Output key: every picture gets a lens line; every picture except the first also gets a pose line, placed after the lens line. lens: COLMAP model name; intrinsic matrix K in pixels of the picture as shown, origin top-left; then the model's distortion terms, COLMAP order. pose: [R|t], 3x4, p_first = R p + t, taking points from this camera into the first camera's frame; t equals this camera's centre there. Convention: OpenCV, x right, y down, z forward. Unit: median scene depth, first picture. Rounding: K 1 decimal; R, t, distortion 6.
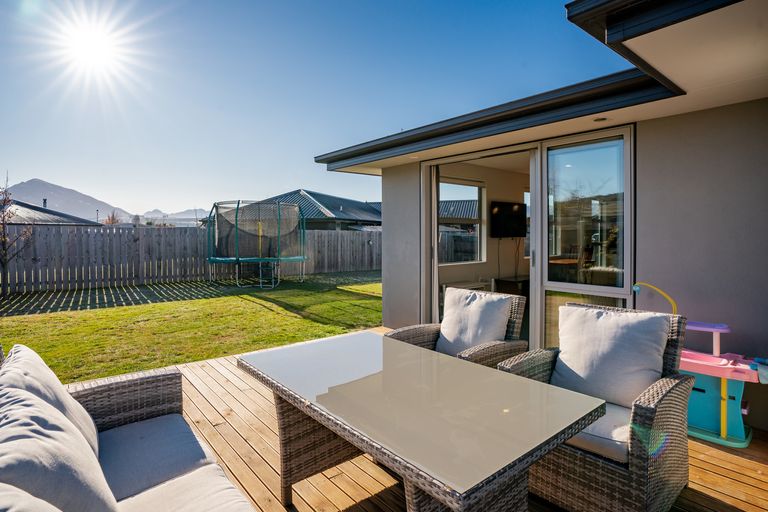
lens RADIAL K [[406.2, 0, 384.2], [0, 406.2, 247.0], [0, 0, 1]] dist [-0.024468, 0.000752]
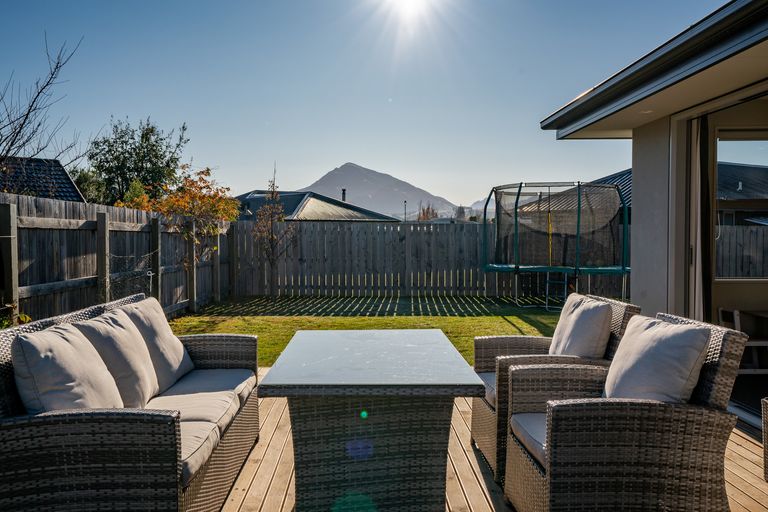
lens RADIAL K [[679.8, 0, 384.0], [0, 679.8, 256.0], [0, 0, 1]] dist [0.104374, 0.004076]
pose [[0.784070, 0.019947, -0.620352, 0.197730], [-0.019888, 0.999778, 0.007010, 0.007779], [0.620354, 0.006841, 0.784292, -0.070968]]
